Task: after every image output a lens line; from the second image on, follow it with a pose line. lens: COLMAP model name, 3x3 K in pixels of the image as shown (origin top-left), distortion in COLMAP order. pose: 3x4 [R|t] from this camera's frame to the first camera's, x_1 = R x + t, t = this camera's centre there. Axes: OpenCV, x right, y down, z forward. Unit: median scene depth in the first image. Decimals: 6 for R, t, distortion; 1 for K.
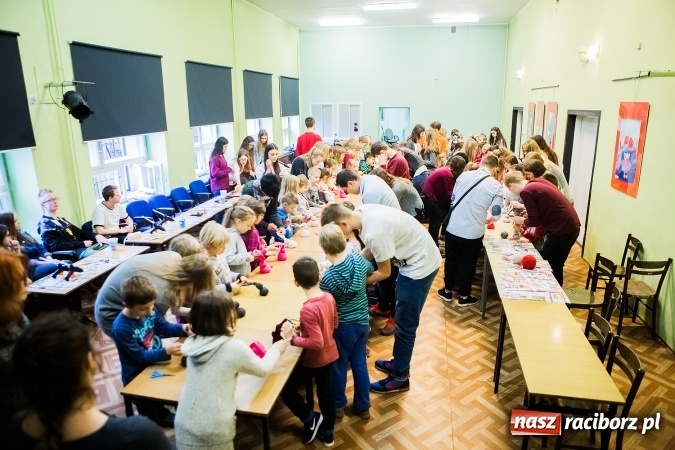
lens RADIAL K [[465.6, 0, 337.5], [0, 465.6, 225.0], [0, 0, 1]] dist [-0.122150, 0.094577]
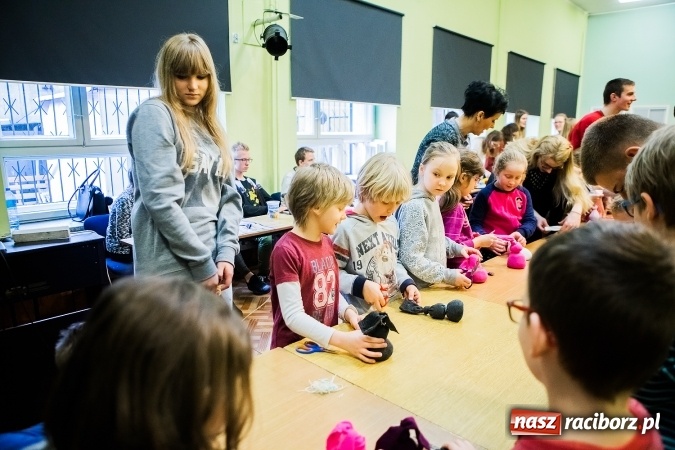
lens RADIAL K [[465.6, 0, 337.5], [0, 465.6, 225.0], [0, 0, 1]] dist [-0.122150, 0.094577]
pose [[0.849812, 0.123952, -0.512303, -0.016155], [-0.152661, 0.988177, -0.014146, 0.034178], [0.504493, 0.090230, 0.858688, 0.235457]]
